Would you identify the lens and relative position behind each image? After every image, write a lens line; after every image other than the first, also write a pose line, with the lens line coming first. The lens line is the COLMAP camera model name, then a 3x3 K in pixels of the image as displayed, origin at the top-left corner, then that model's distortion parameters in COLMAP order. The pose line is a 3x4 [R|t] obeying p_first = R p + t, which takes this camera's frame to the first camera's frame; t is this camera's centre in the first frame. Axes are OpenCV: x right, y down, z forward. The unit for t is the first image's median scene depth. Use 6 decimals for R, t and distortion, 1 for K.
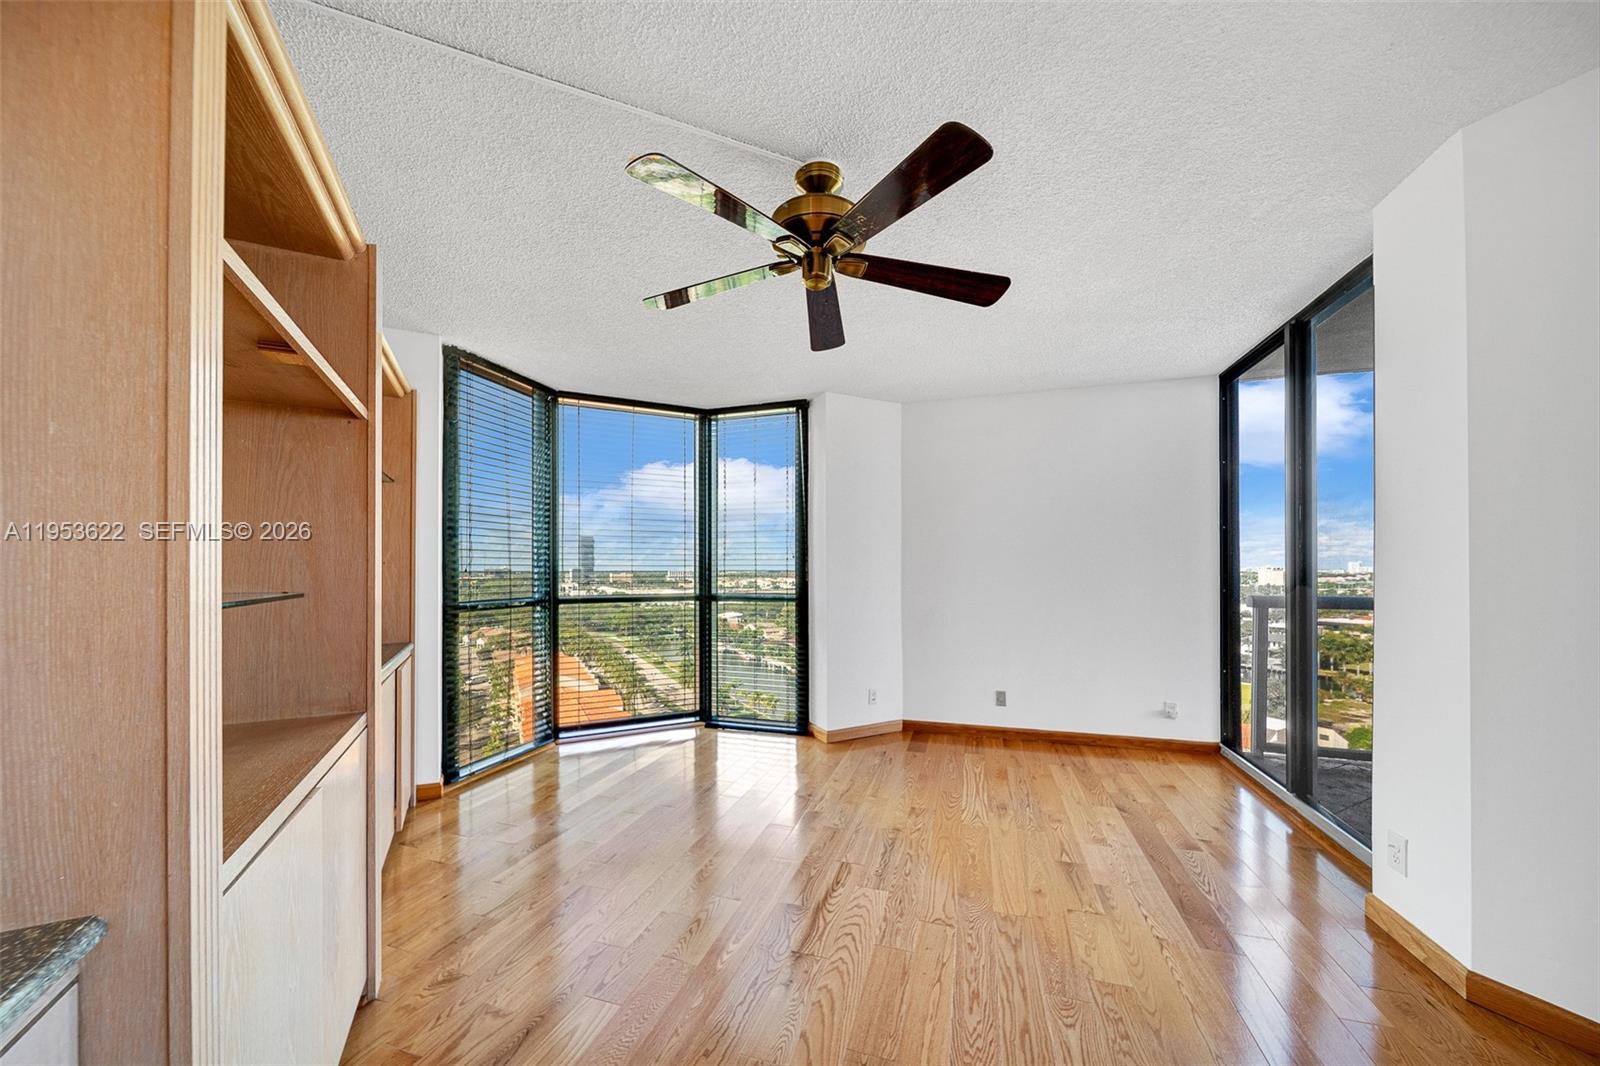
lens RADIAL K [[567.6, 0, 791.2], [0, 567.6, 566.7], [0, 0, 1]] dist [-0.000345, -0.000081]
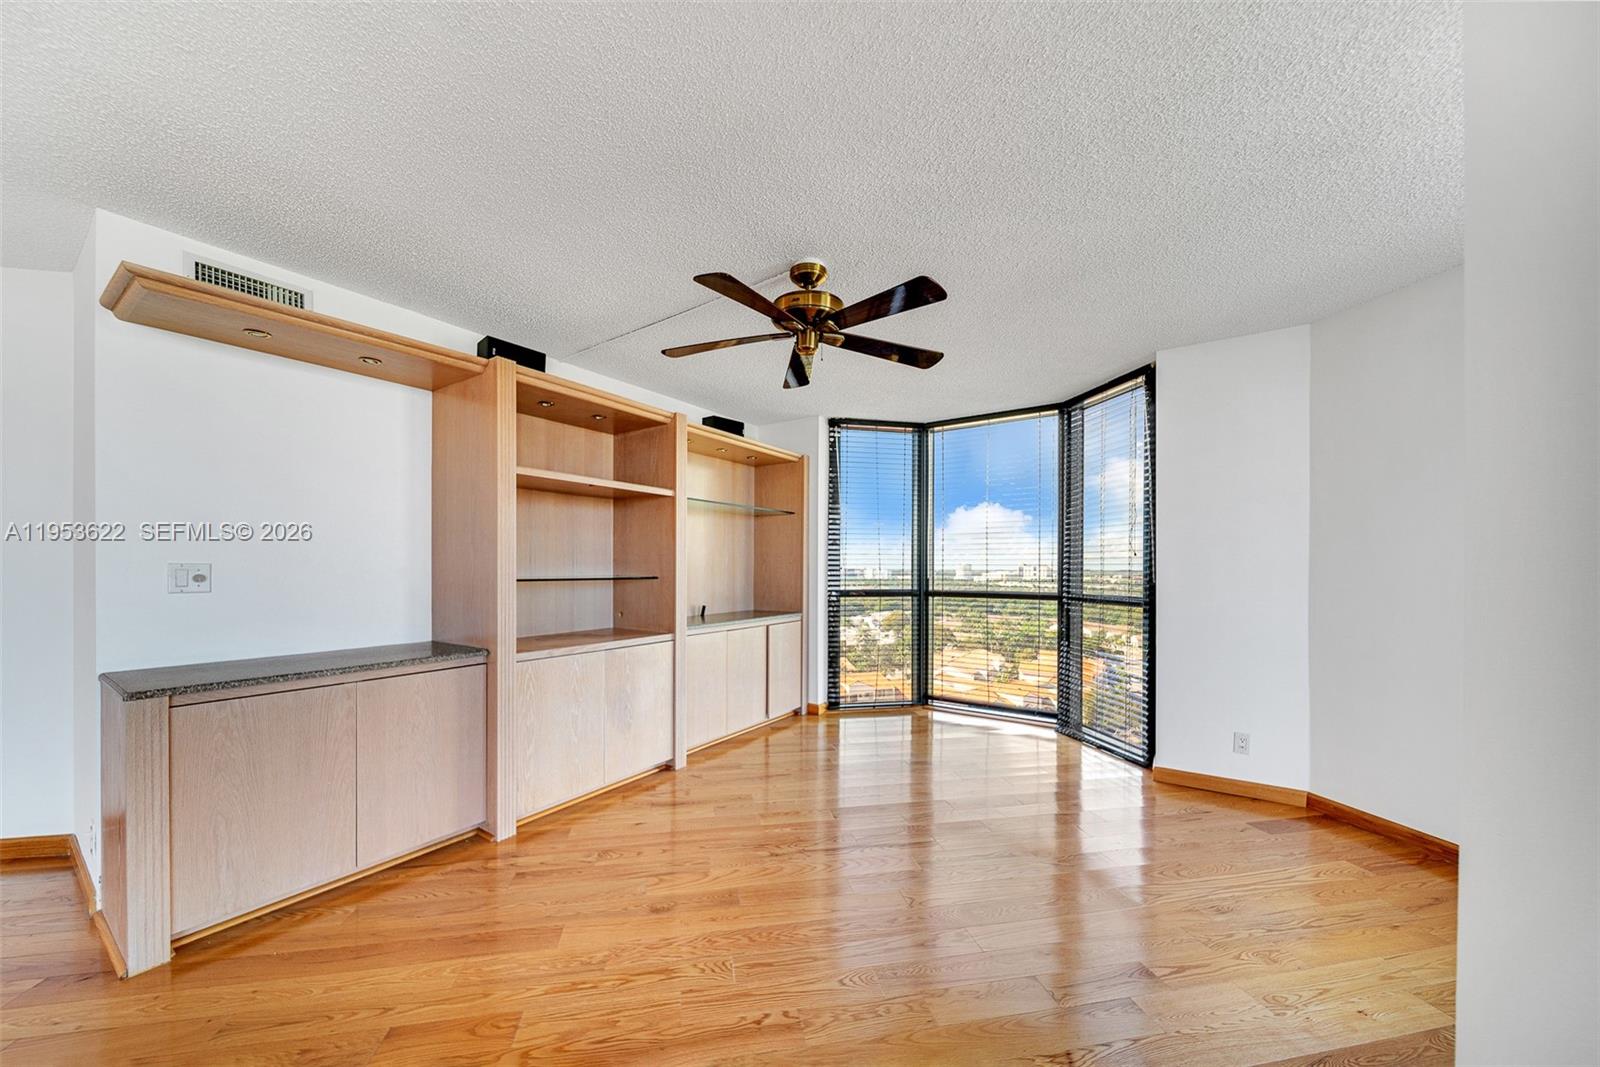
lens RADIAL K [[567.6, 0, 791.2], [0, 567.6, 567.2], [0, 0, 1]] dist [-0.000345, -0.000081]
pose [[0.478497, 0.001683, -0.878087, 0.515438], [0.002342, 0.999992, 0.003192, -0.001852], [0.878086, -0.003584, 0.478490, 0.141133]]
